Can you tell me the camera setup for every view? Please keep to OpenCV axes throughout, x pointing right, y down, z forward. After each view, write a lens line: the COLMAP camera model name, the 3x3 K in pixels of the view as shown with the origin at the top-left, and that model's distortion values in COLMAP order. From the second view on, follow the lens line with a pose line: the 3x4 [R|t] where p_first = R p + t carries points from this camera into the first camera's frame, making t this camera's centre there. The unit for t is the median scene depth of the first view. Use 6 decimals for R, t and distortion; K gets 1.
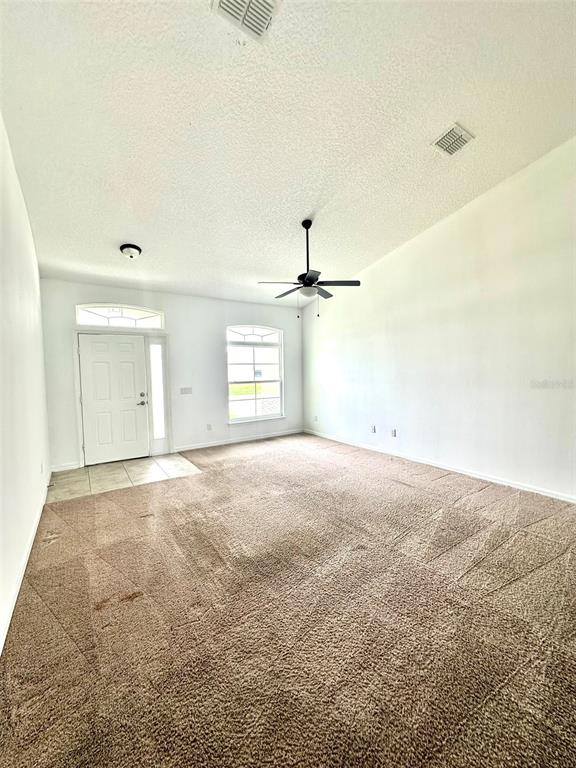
lens RADIAL K [[306.7, 0, 288.0], [0, 306.7, 384.0], [0, 0, 1]] dist [0.000041, -0.000028]
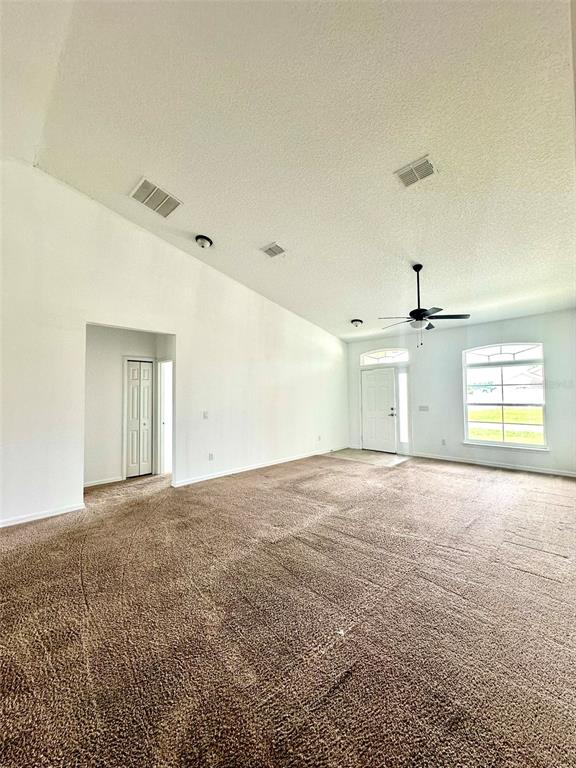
lens RADIAL K [[306.7, 0, 288.0], [0, 306.7, 384.0], [0, 0, 1]] dist [0.000041, -0.000028]
pose [[0.200407, -0.020983, -0.979488, 0.797640], [-0.041419, 0.998695, -0.029868, -0.017491], [0.978837, 0.046555, 0.199276, 0.222246]]
